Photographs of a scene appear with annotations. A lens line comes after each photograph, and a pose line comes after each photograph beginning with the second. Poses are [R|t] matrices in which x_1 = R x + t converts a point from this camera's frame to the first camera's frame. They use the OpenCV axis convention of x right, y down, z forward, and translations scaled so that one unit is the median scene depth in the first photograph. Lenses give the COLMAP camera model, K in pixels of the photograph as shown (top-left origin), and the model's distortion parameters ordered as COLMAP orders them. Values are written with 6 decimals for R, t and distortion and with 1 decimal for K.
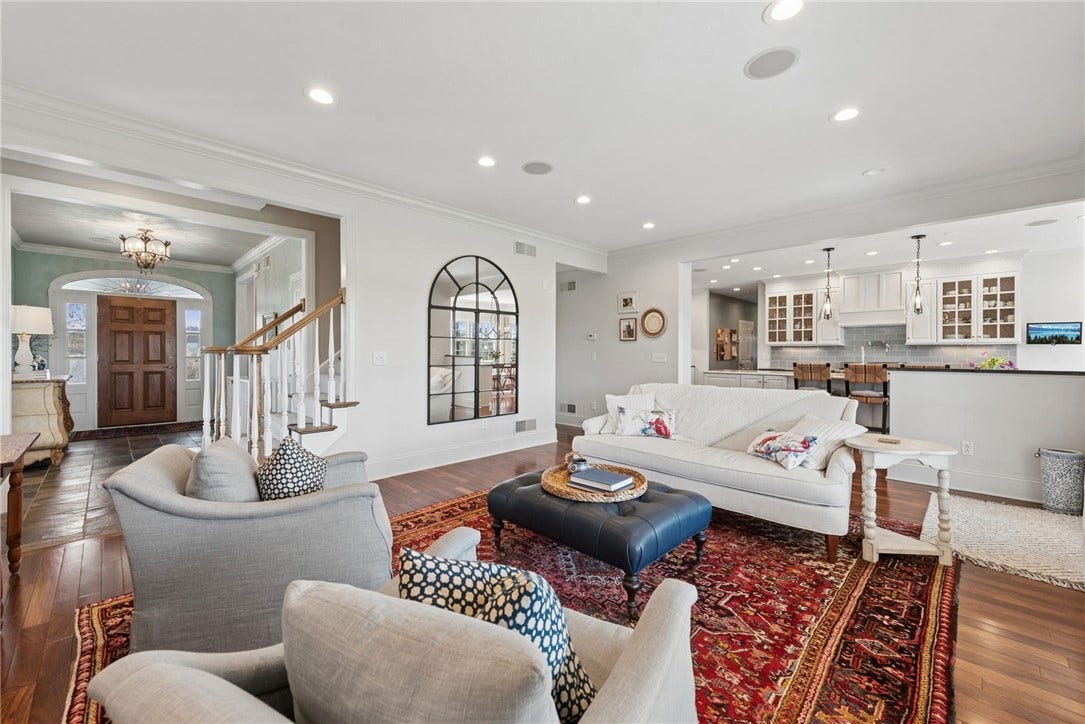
lens RADIAL K [[434.4, 0, 544.4], [0, 434.4, 358.7], [0, 0, 1]] dist [0.001670, -0.000277]
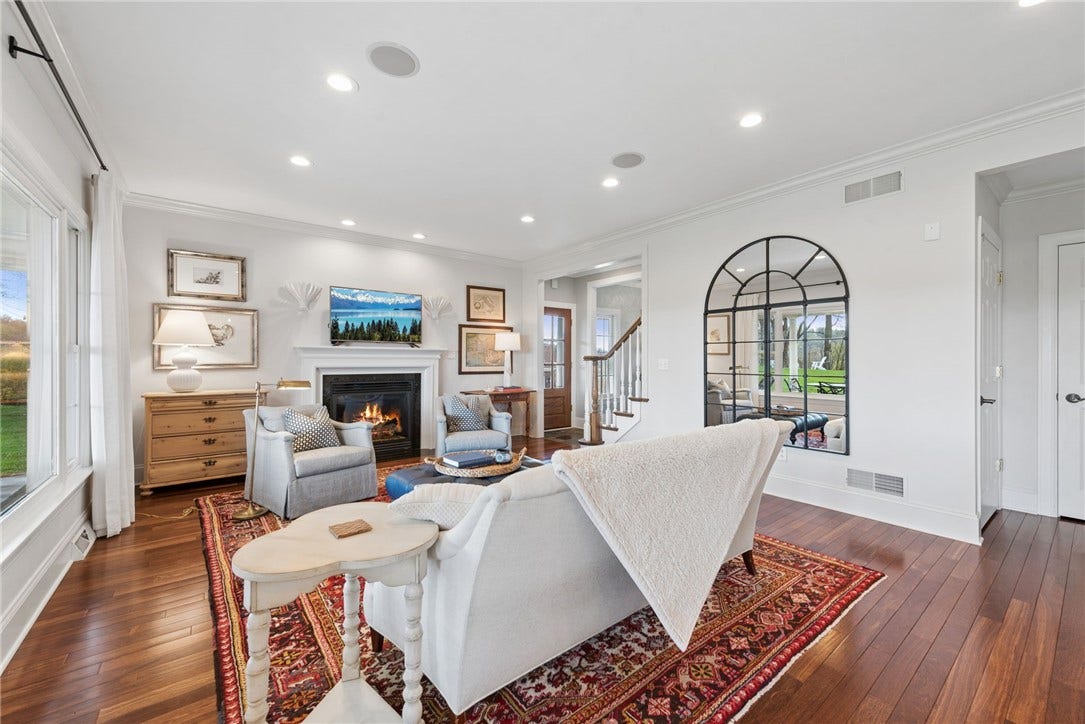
lens RADIAL K [[432.5, 0, 542.5], [0, 432.5, 362.0], [0, 0, 1]] dist [0.024453, -0.000119]
pose [[-0.123088, 0.006933, -0.992372, 0.753462], [-0.009346, 0.999923, 0.008145, -0.012694], [0.992352, 0.010278, -0.123014, 0.757551]]
